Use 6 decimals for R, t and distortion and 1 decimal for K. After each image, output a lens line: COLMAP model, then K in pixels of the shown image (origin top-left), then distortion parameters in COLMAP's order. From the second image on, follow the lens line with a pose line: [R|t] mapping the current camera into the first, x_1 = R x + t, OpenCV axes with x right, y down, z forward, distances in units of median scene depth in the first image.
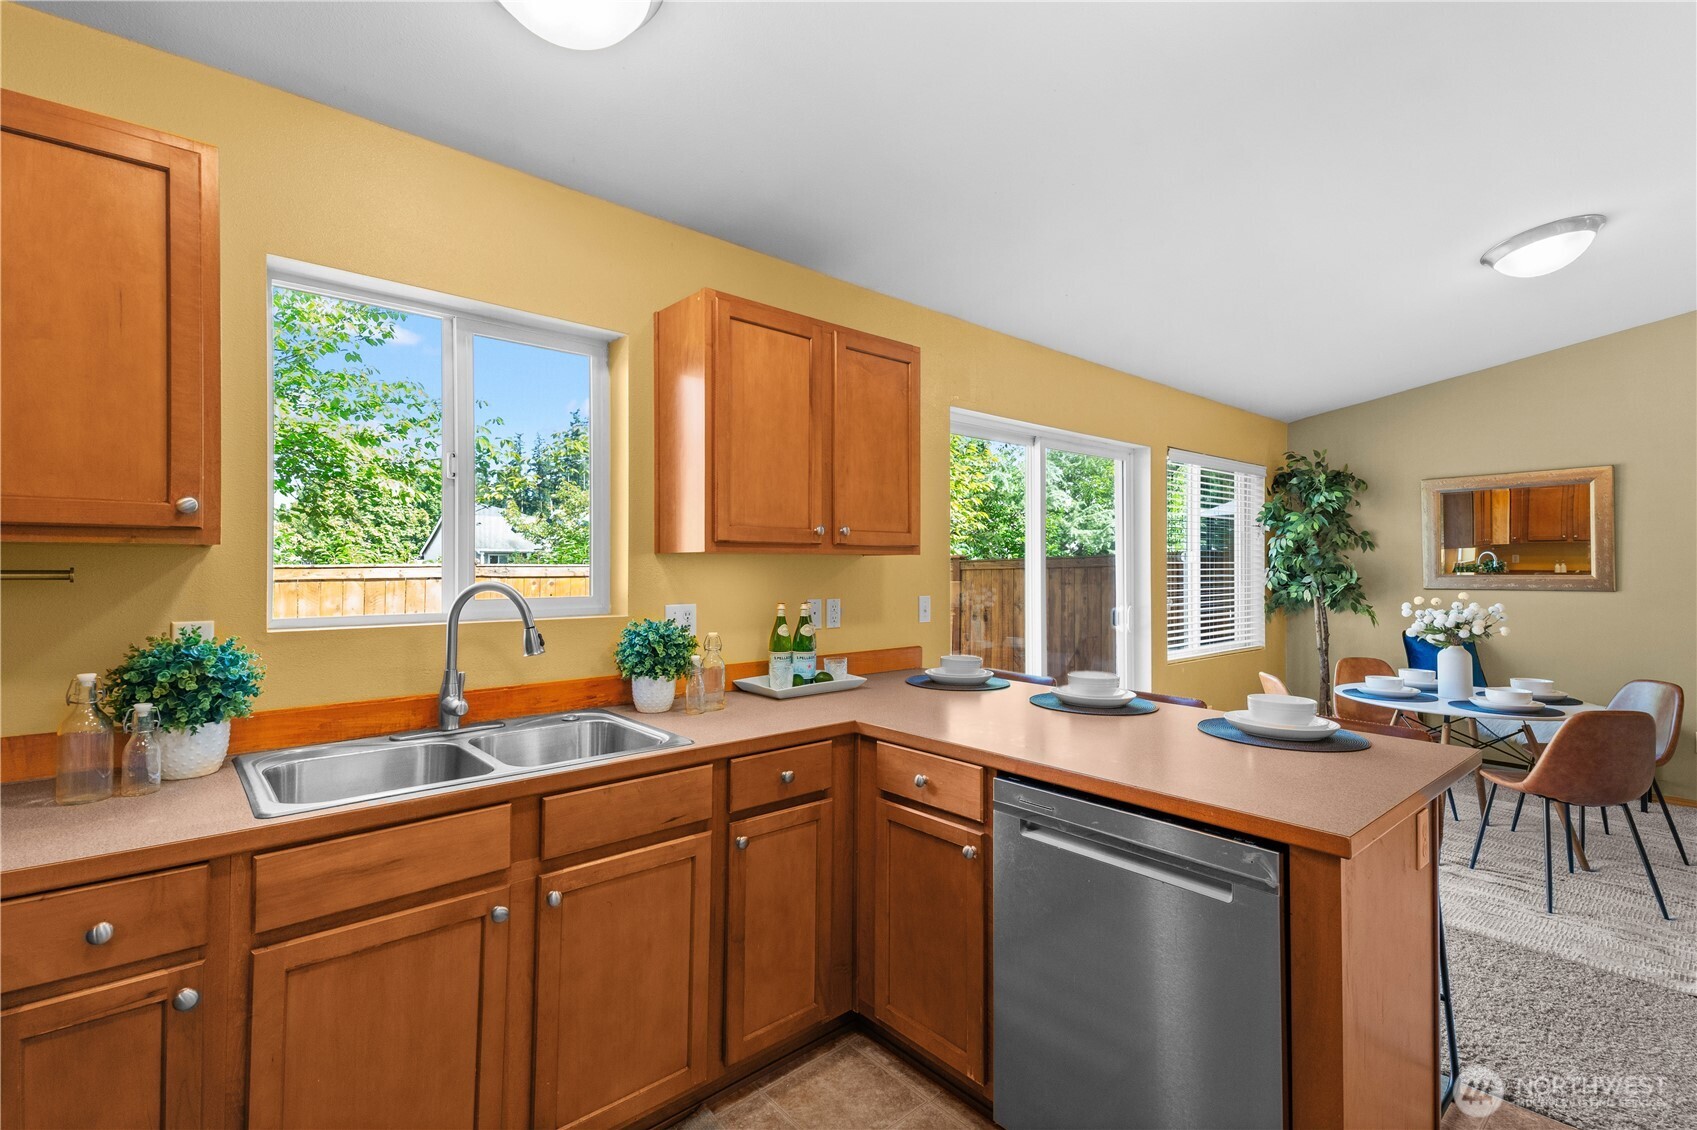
lens RADIAL K [[764.2, 0, 843.9], [0, 764.2, 565.2], [0, 0, 1]] dist [0.050419, -0.015887]
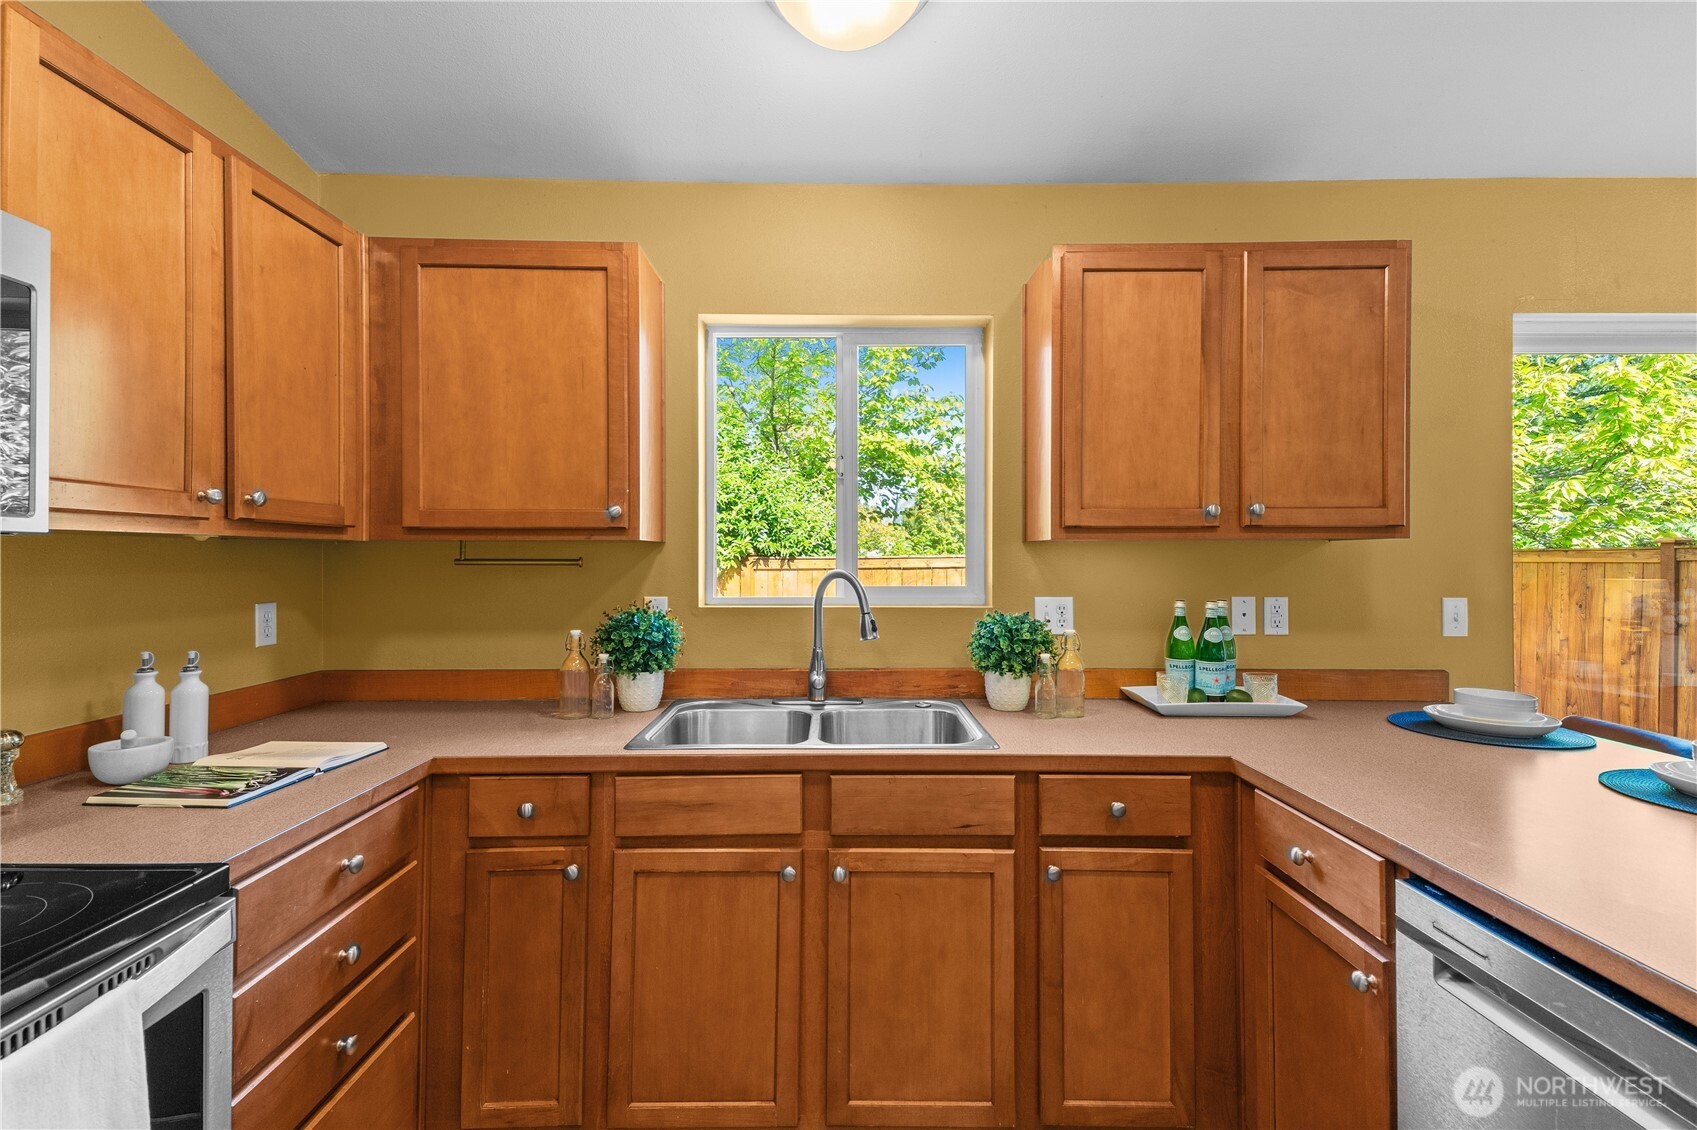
lens RADIAL K [[764.2, 0, 848.0], [0, 764.2, 557.4], [0, 0, 1]] dist [0.050419, -0.015887]
pose [[0.760160, -0.001648, -0.649734, 0.205541], [0.002571, 0.999997, 0.000472, 0.002734], [0.649731, -0.002029, 0.760161, 0.149608]]
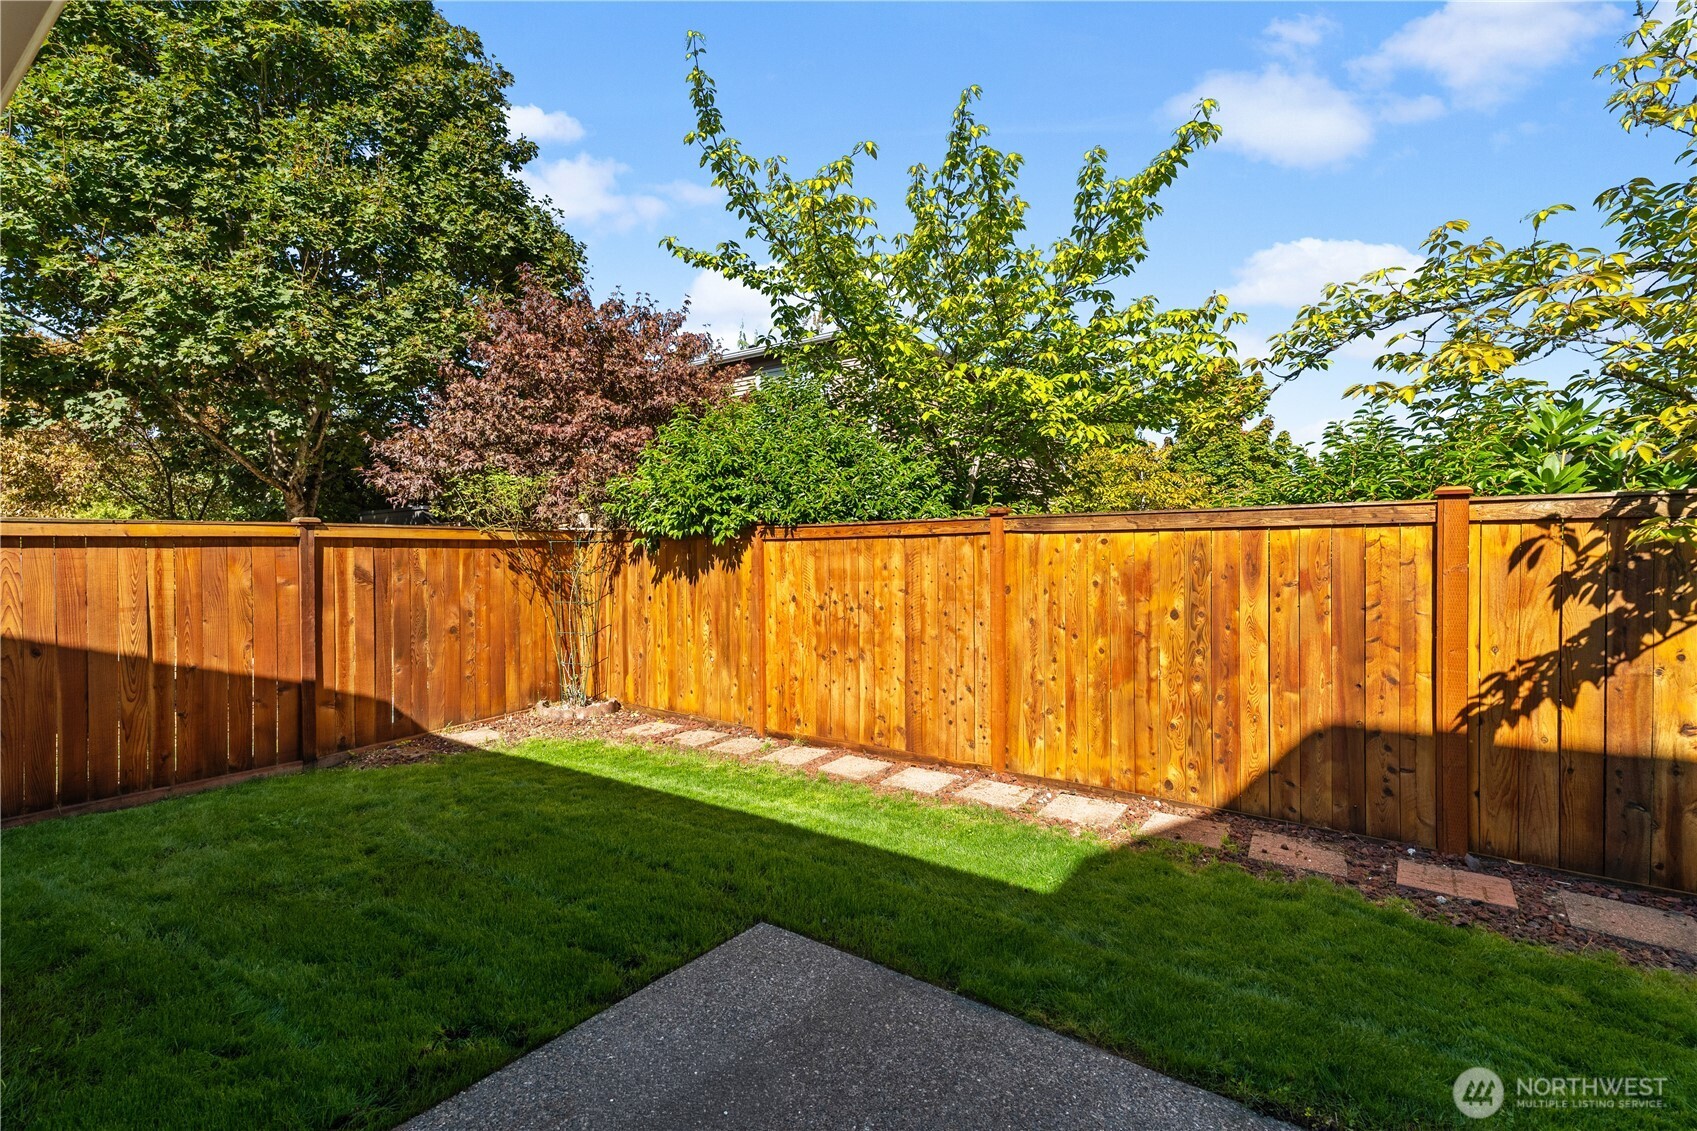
lens RADIAL K [[764.2, 0, 850.5], [0, 764.2, 559.3], [0, 0, 1]] dist [0.050419, -0.015887]
pose [[0.236420, 0.006074, -0.971632, 0.661458], [0.011606, 0.999891, 0.009075, 0.099356], [0.971582, -0.013423, 0.236324, 1.911948]]
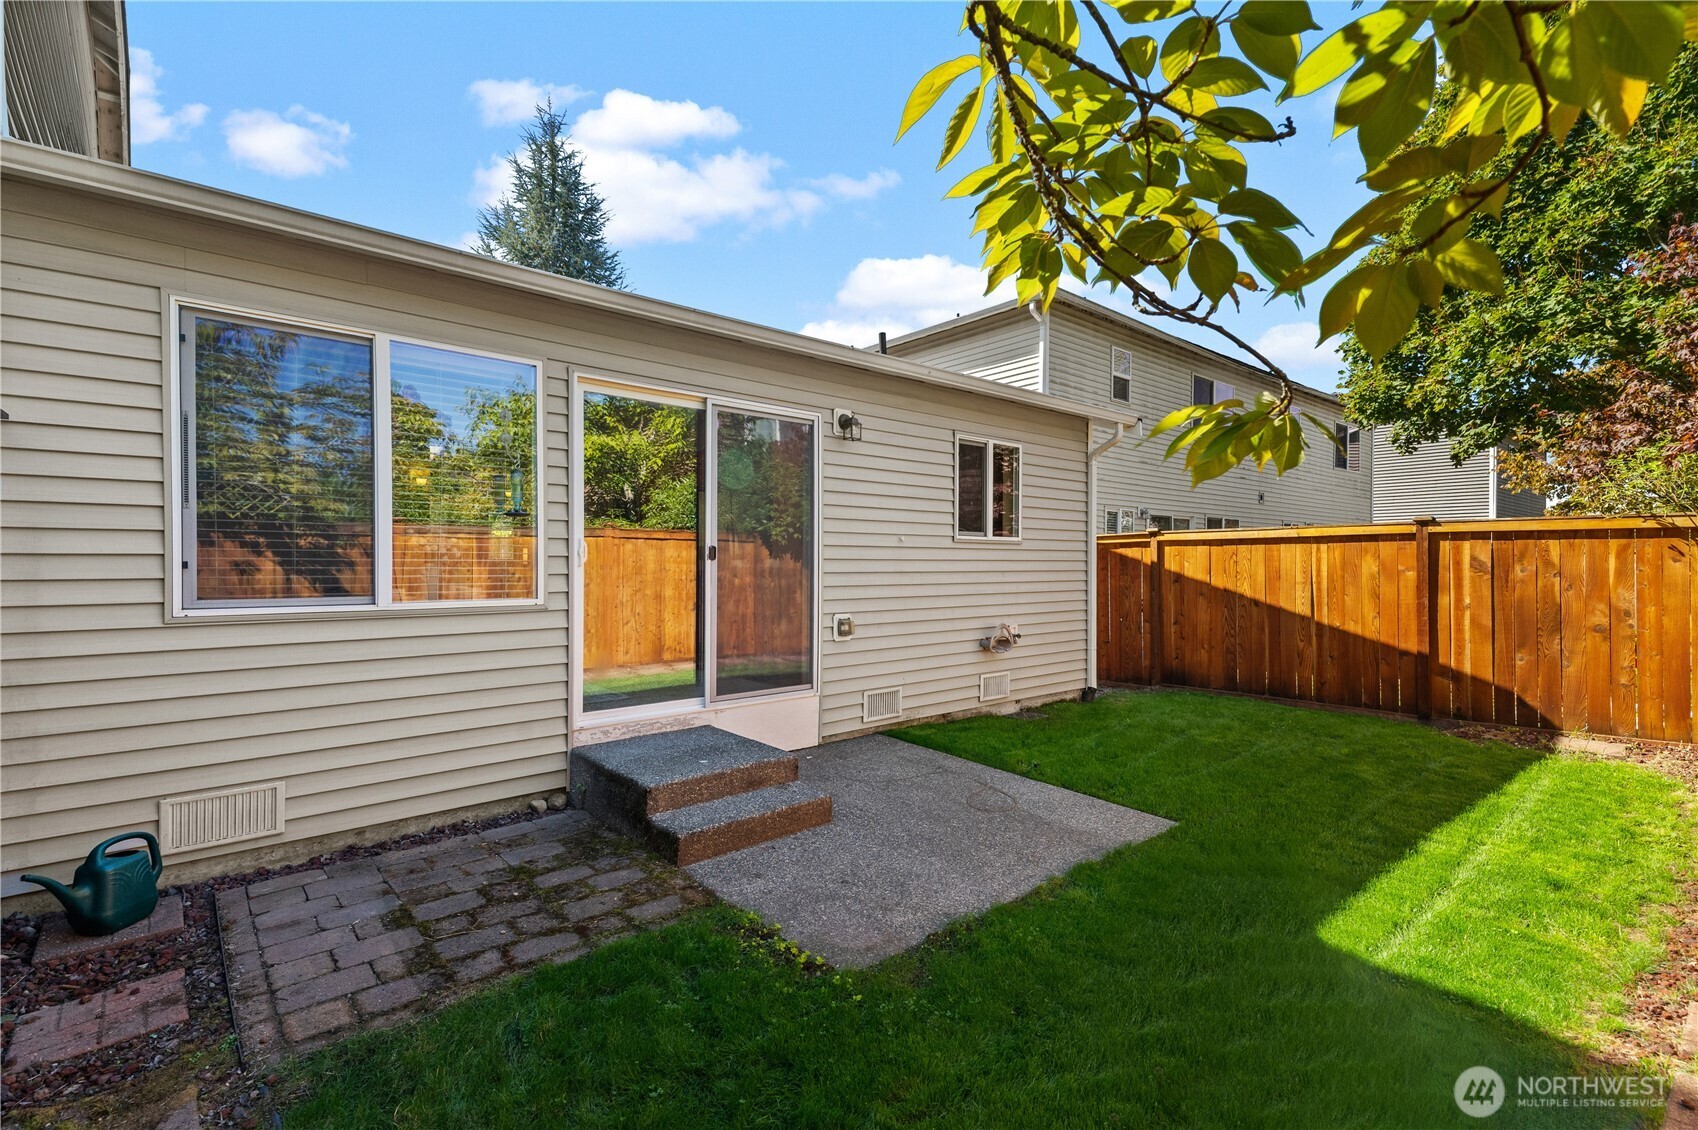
lens RADIAL K [[764.6, 0, 854.8], [0, 764.6, 562.4], [0, 0, 1]] dist [0.050419, -0.015887]
pose [[-0.999892, -0.004829, -0.013895, 0.061212], [-0.004732, 0.999964, -0.007024, 0.177877], [0.013929, -0.006958, -0.999879, 3.849877]]
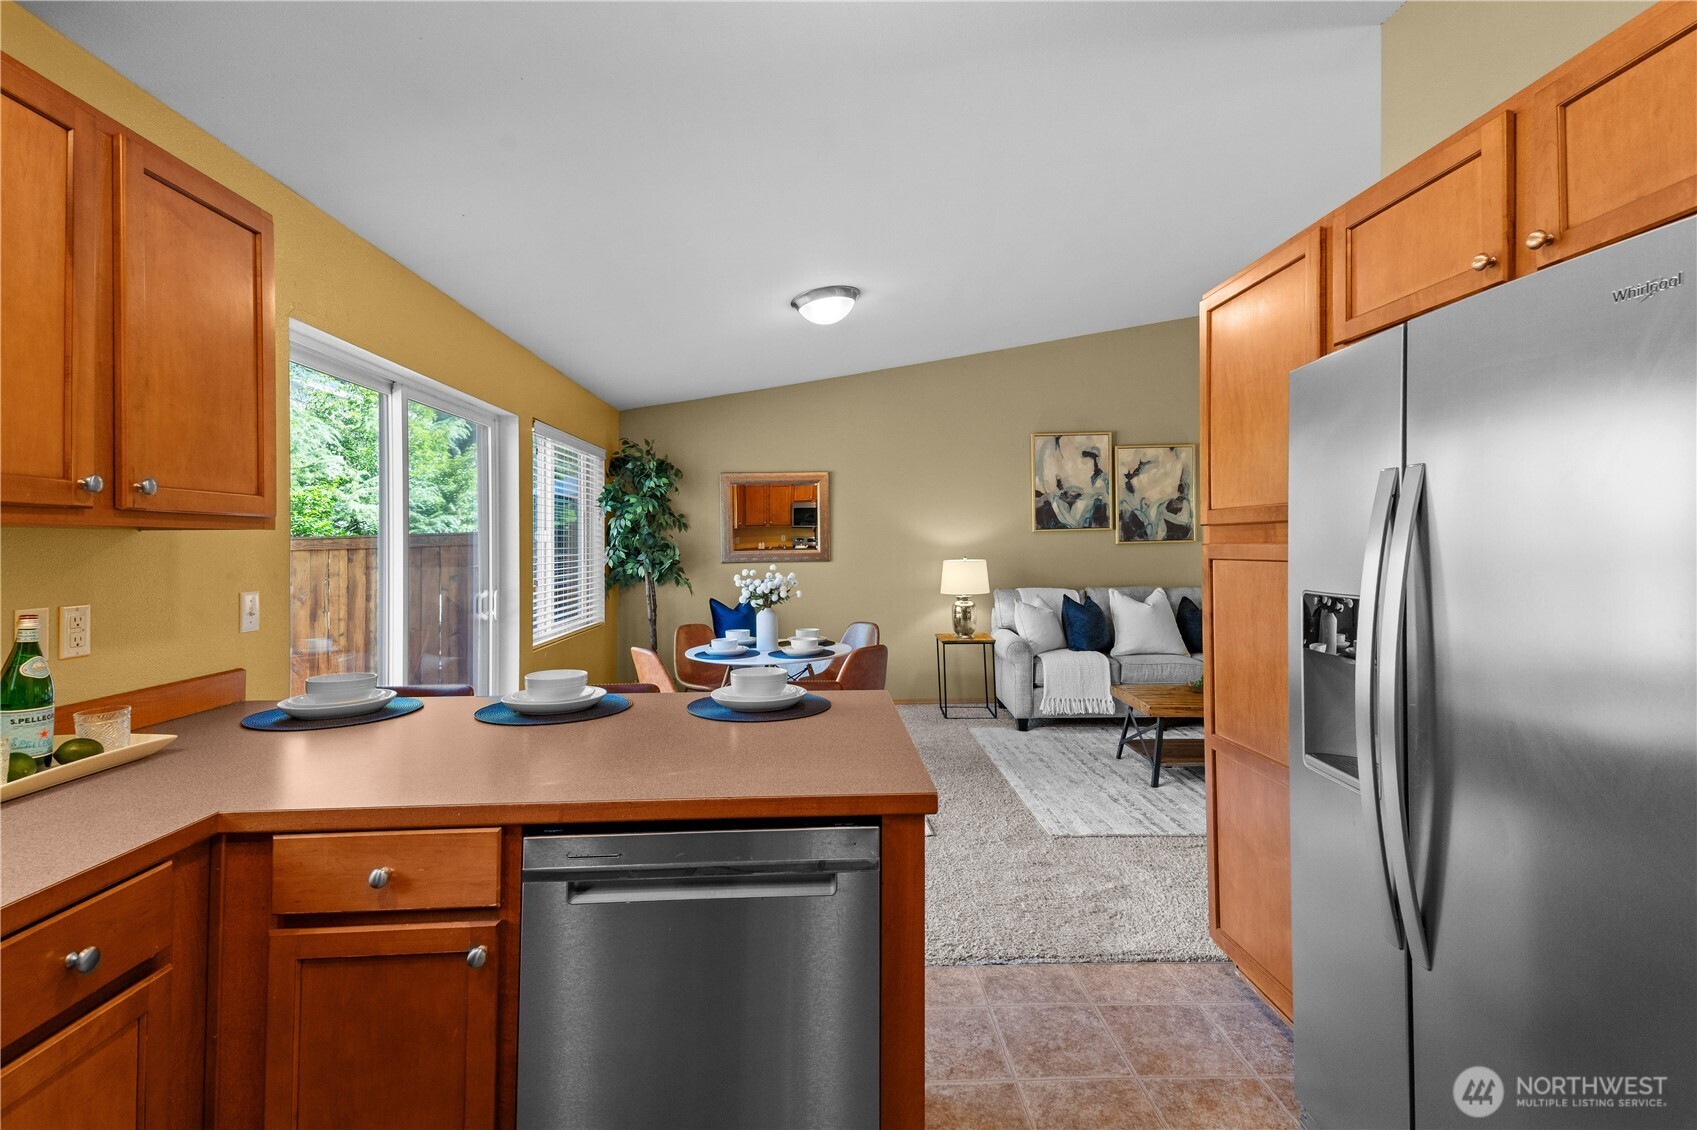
lens RADIAL K [[764.2, 0, 845.4], [0, 764.2, 539.1], [0, 0, 1]] dist [0.050419, -0.015887]
pose [[0.630624, 0.000640, 0.776088, -0.134790], [0.005348, 0.999972, -0.005171, 0.000906], [-0.776070, 0.007411, 0.630603, 0.228327]]
